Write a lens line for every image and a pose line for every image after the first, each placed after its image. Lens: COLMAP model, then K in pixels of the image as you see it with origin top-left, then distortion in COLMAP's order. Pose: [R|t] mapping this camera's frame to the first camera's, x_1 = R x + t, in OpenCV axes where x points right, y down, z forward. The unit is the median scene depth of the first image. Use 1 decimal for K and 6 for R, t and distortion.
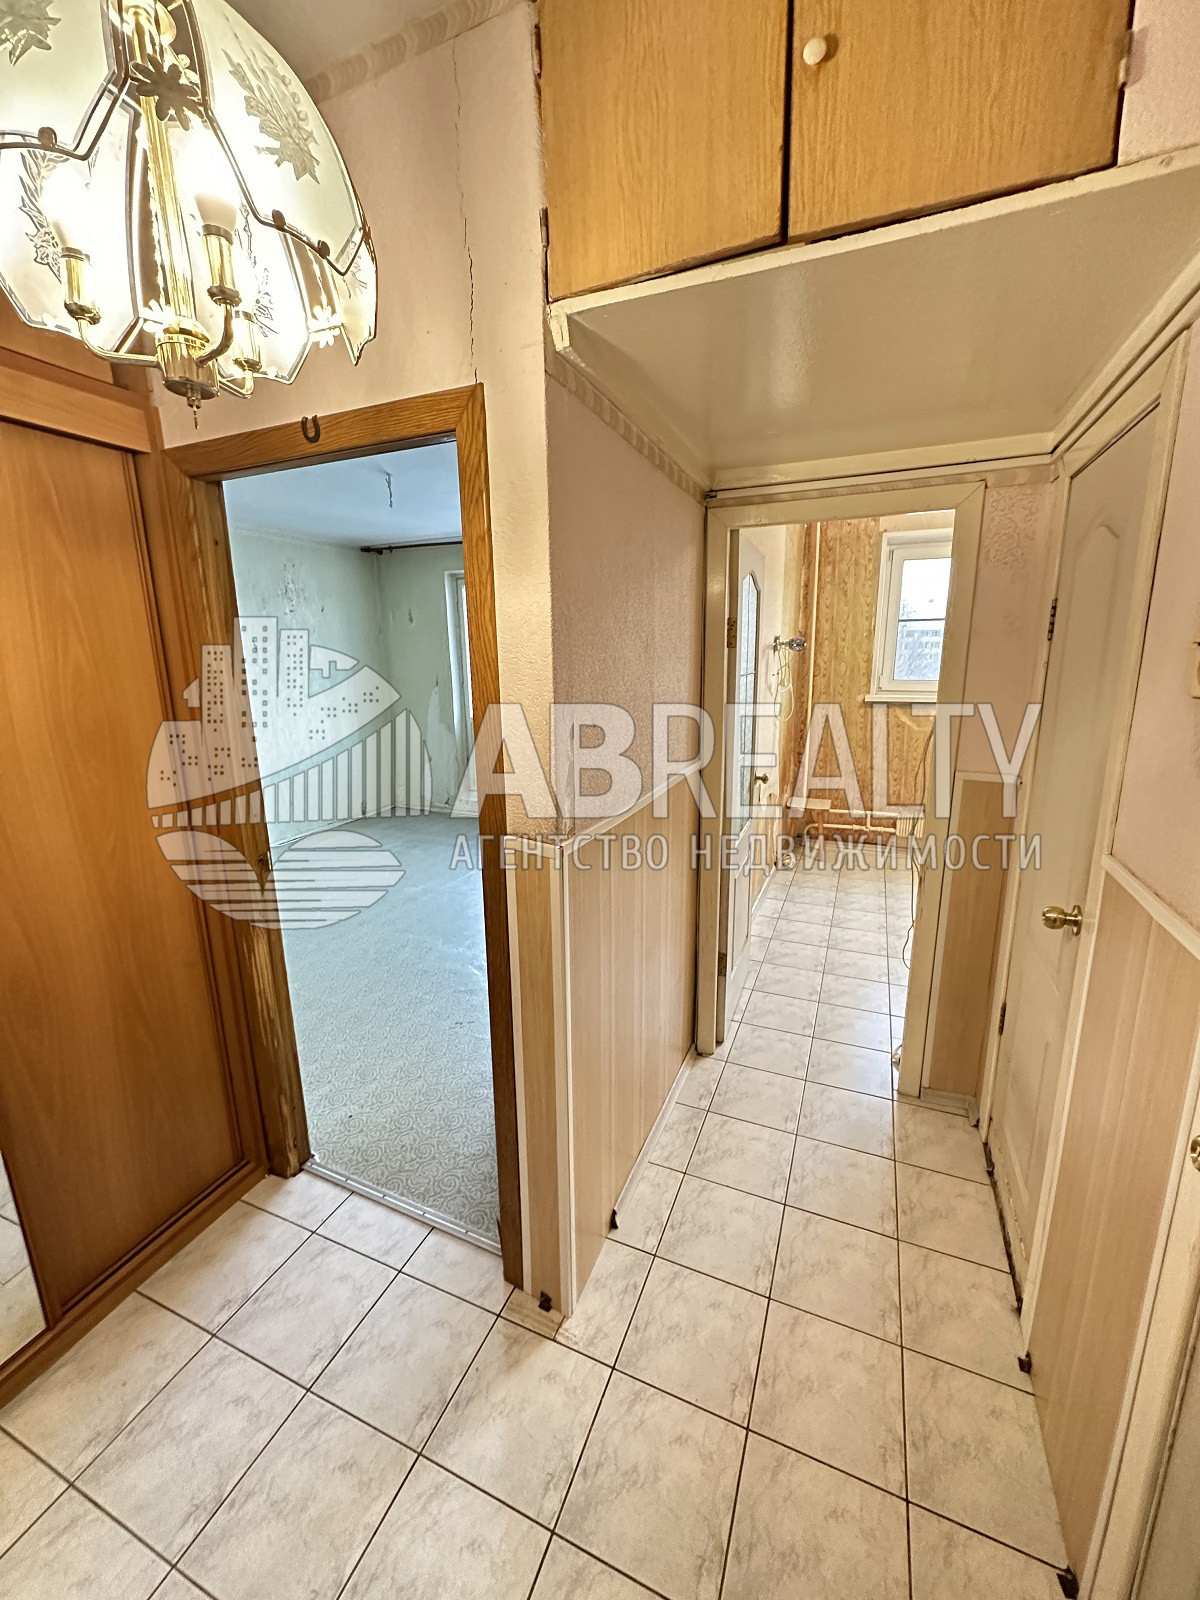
lens RADIAL K [[635.2, 0, 595.9], [0, 635.2, 800.2], [0, 0, 1]] dist [-0.001377, -0.001766]
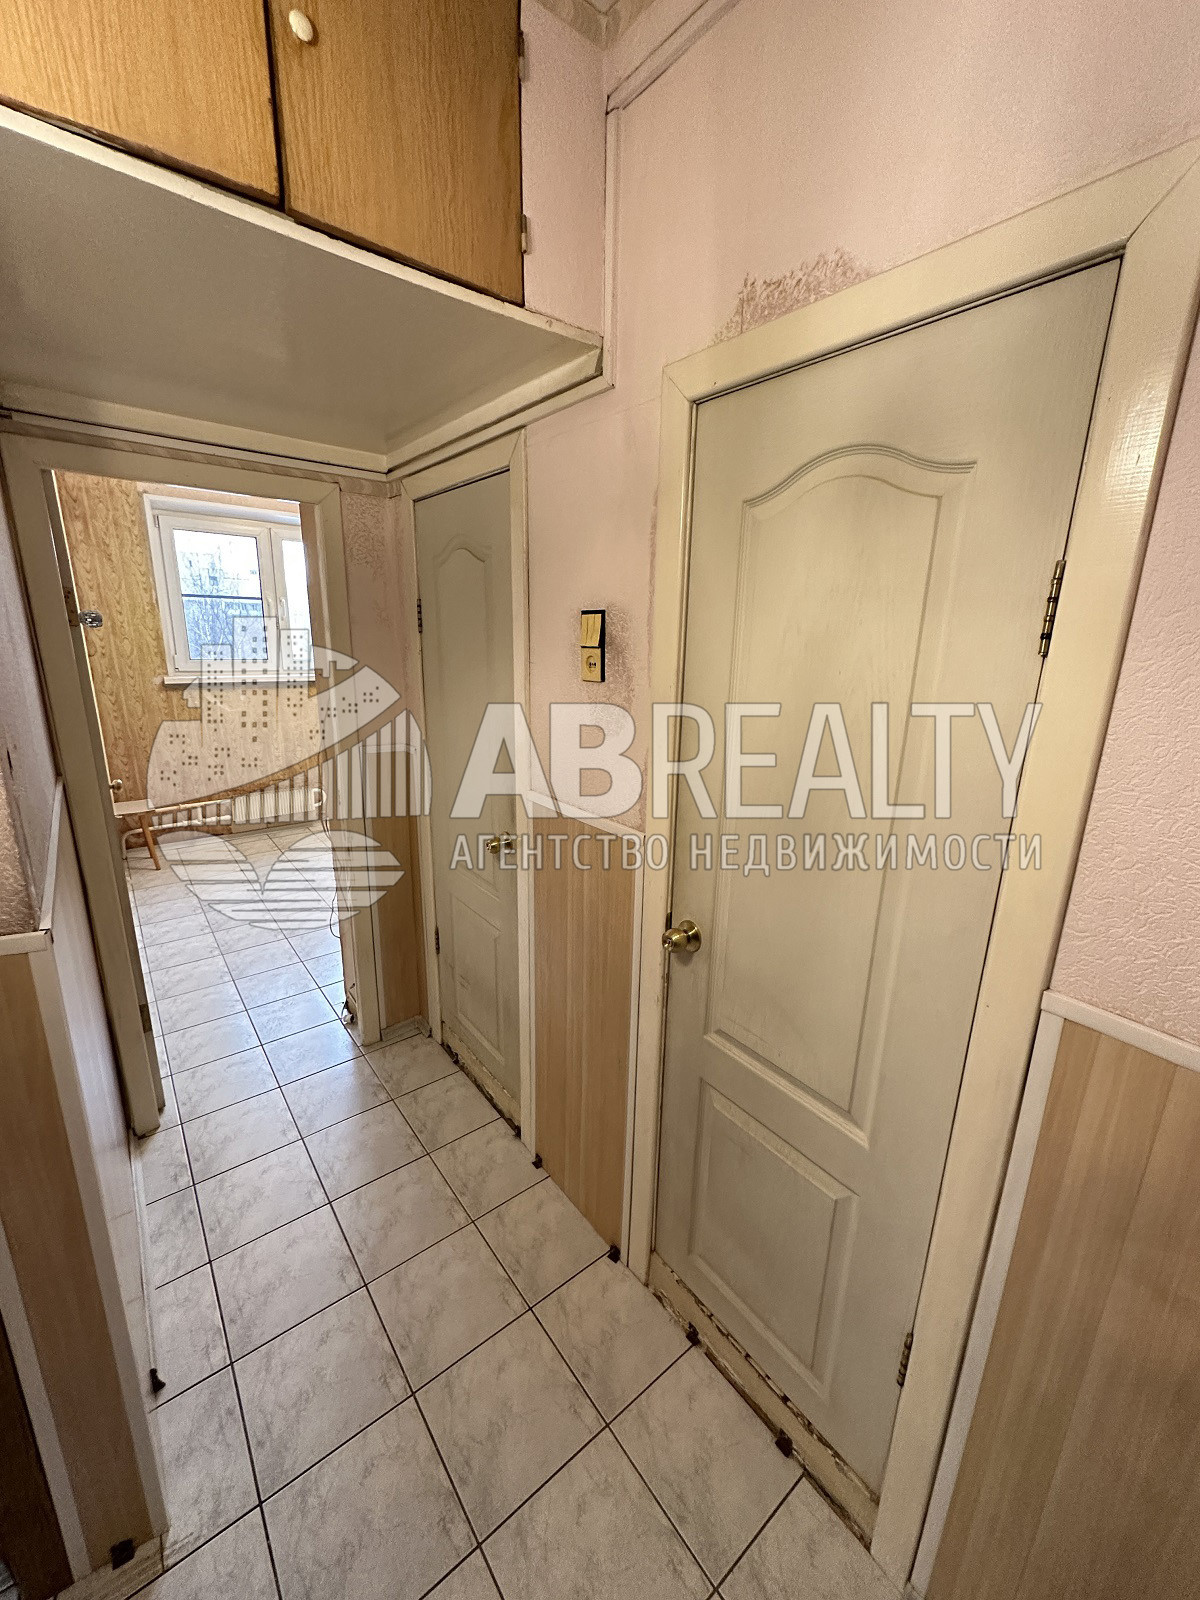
lens RADIAL K [[635.2, 0, 602.0], [0, 635.2, 798.2], [0, 0, 1]] dist [-0.001377, -0.001766]
pose [[0.475143, -0.192430, 0.858609, -0.231907], [0.163626, 0.978097, 0.128662, -0.034762], [-0.864561, 0.079358, 0.496222, 0.099057]]
